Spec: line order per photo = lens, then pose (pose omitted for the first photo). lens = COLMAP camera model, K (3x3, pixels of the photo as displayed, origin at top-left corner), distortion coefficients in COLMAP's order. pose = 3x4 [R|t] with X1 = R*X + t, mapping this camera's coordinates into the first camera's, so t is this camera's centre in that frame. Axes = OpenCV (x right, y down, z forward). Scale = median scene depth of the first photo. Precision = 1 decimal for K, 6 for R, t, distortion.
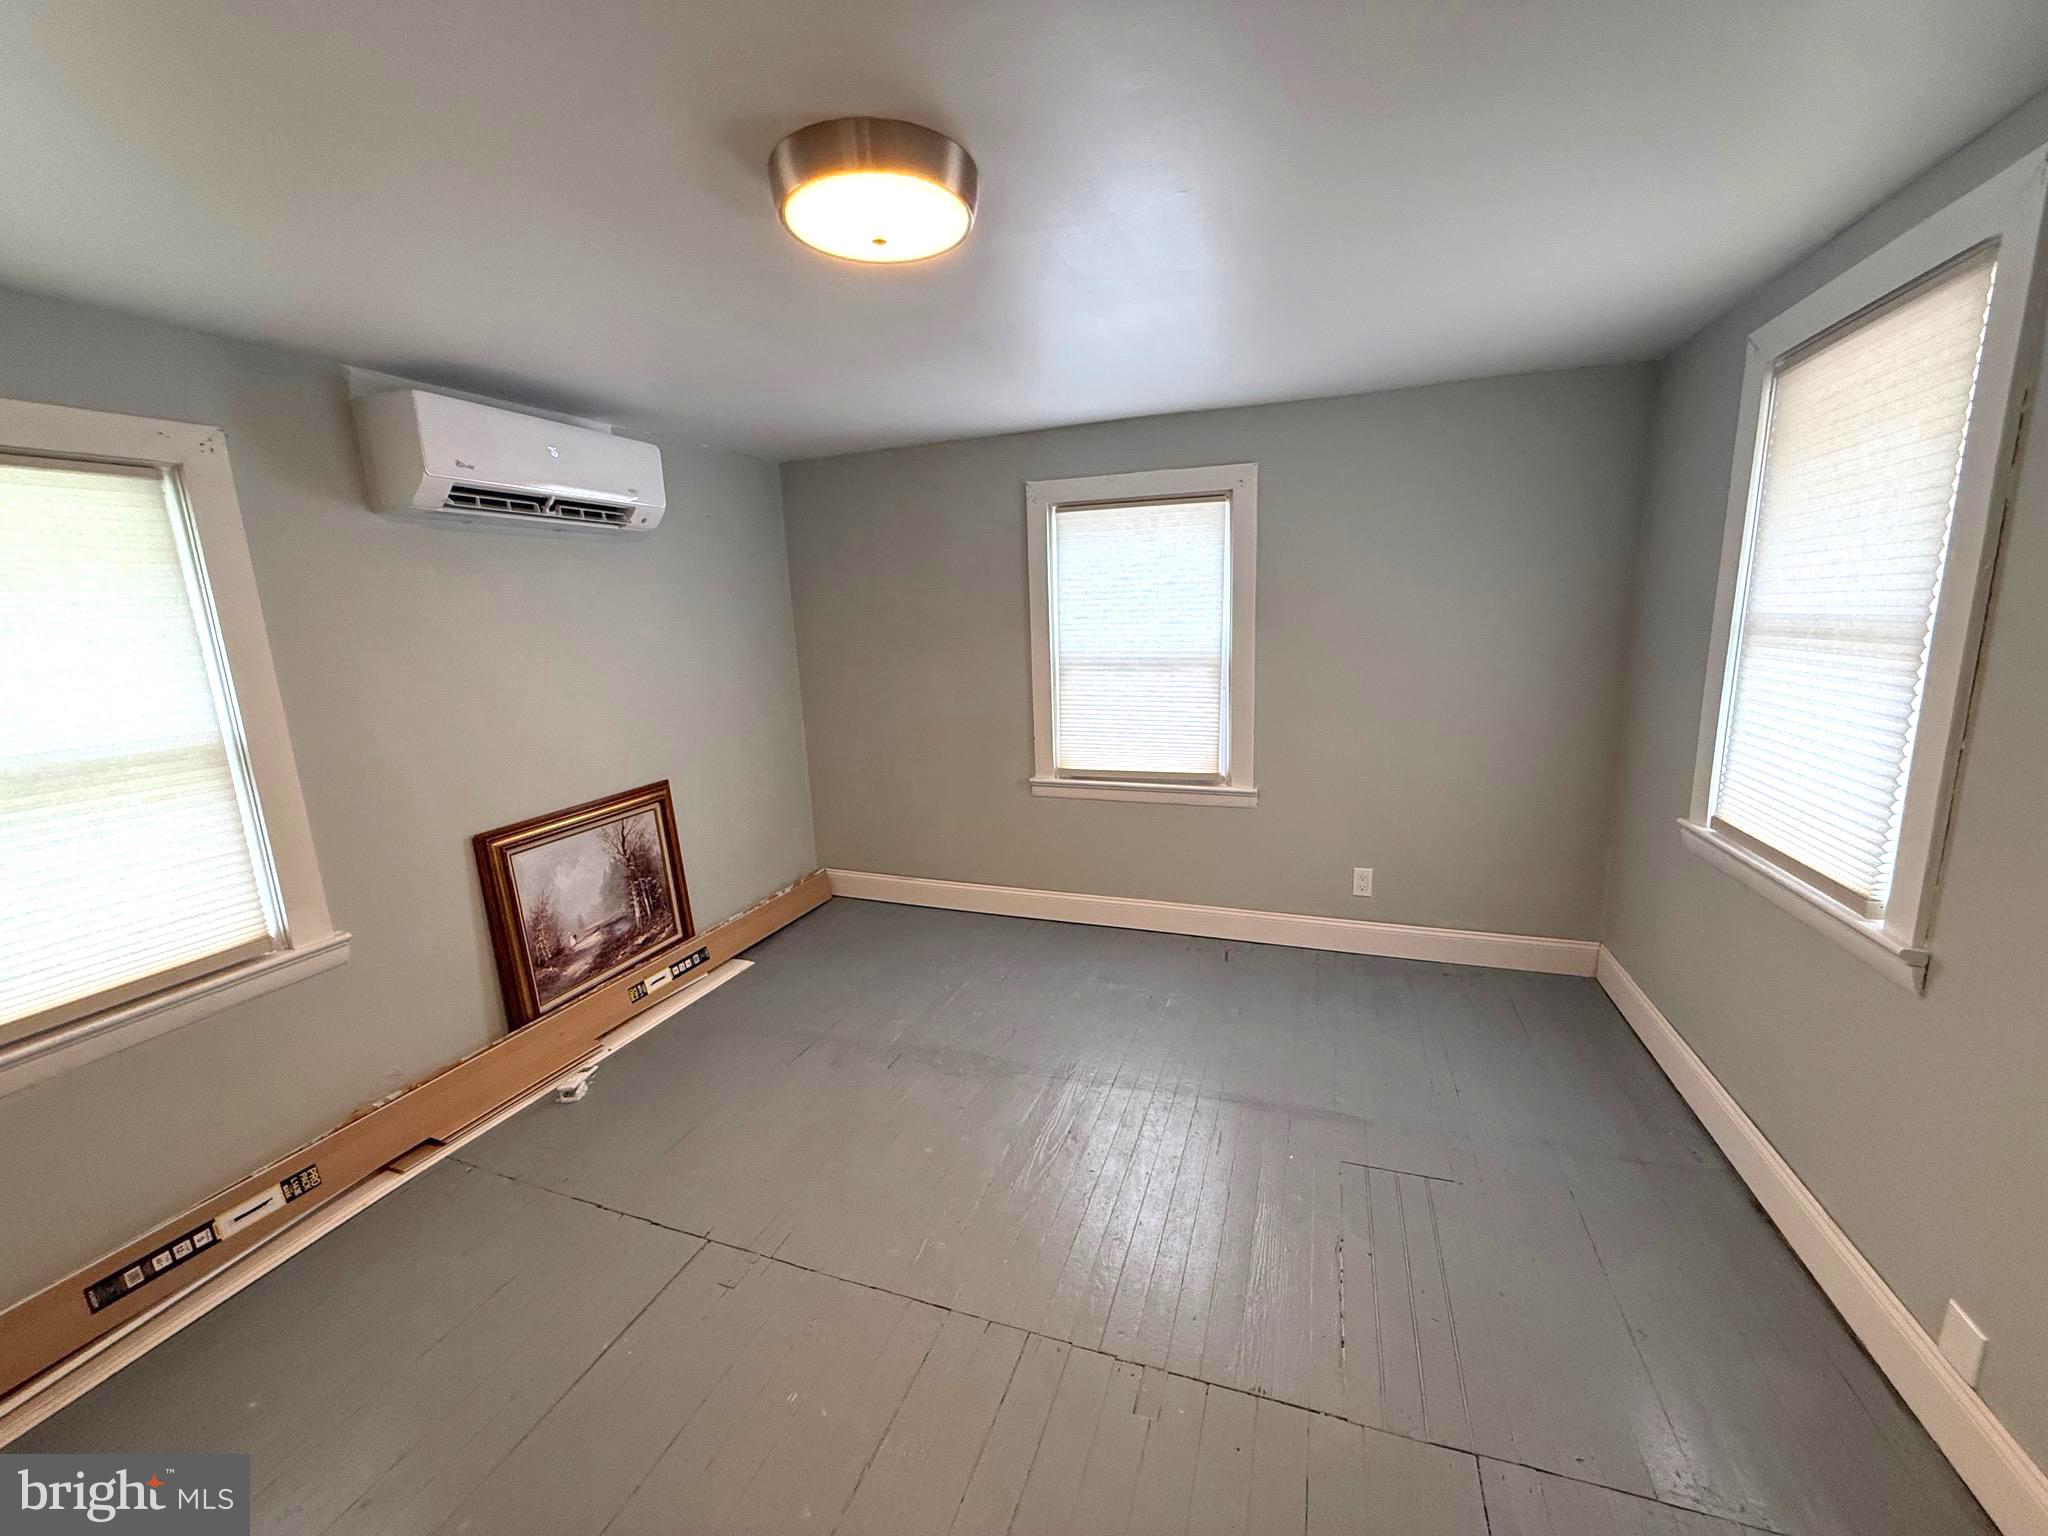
lens RADIAL K [[817.5, 0, 1020.5], [0, 817.5, 766.5], [0, 0, 1]] dist [-0.000440, 0.000507]
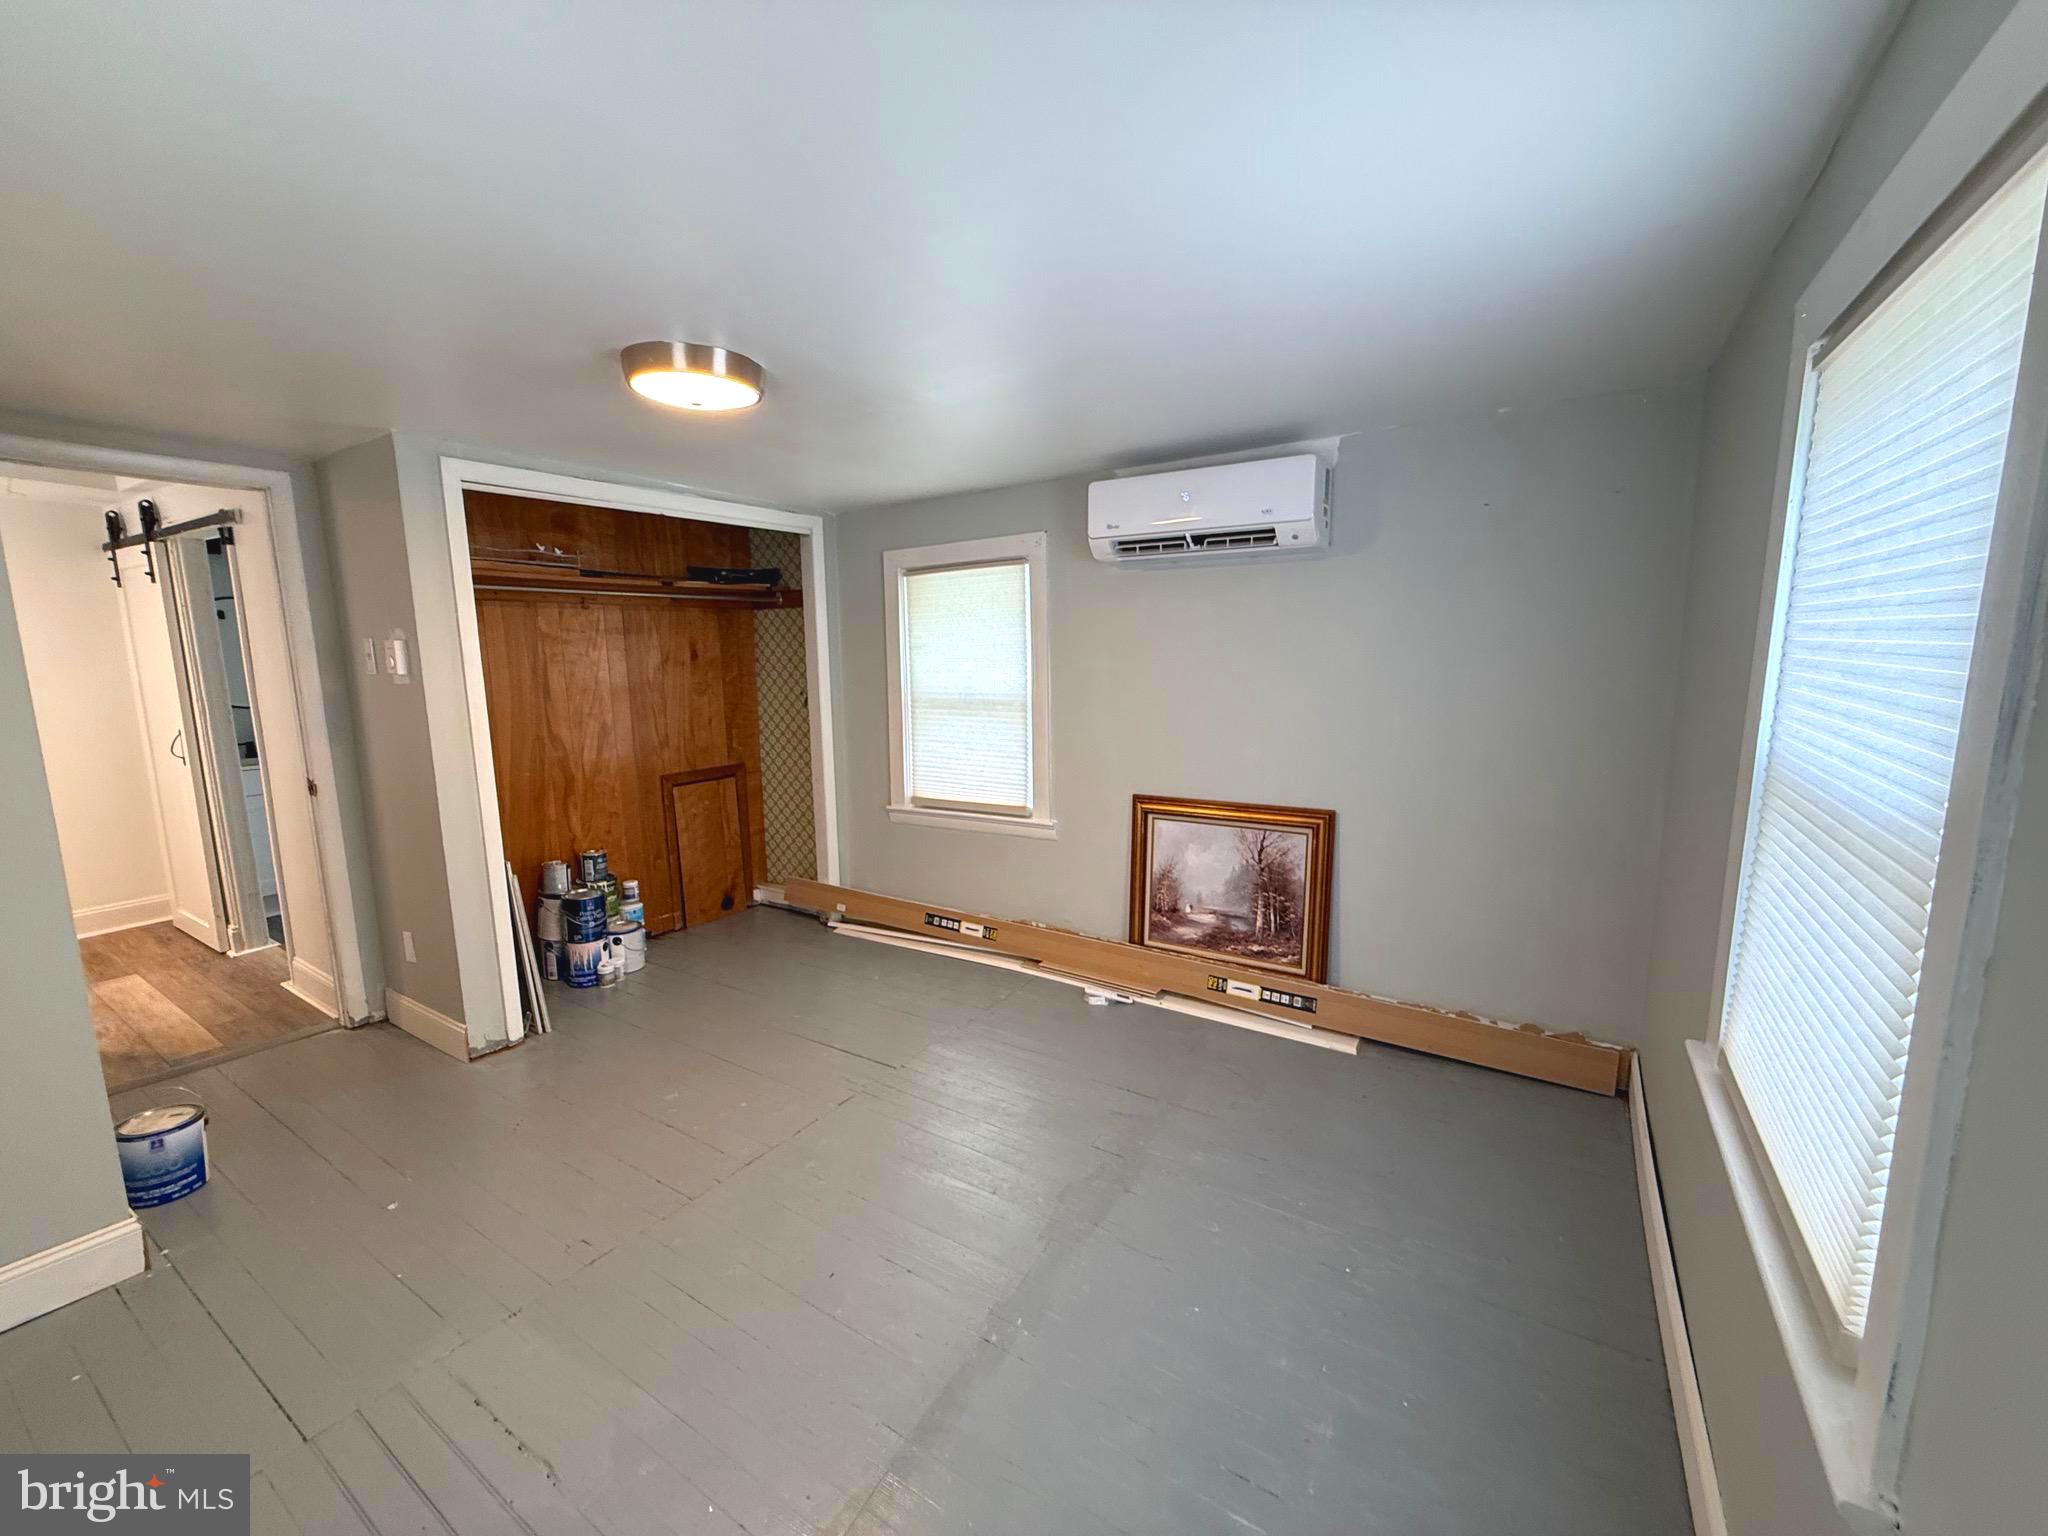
lens RADIAL K [[817.5, 0, 1020.5], [0, 817.5, 766.5], [0, 0, 1]] dist [-0.000440, 0.000507]
pose [[-0.217712, 0.183379, -0.958631, 0.579792], [-0.161567, 0.961869, 0.220691, -0.198975], [0.962547, 0.202930, -0.179782, 0.910199]]
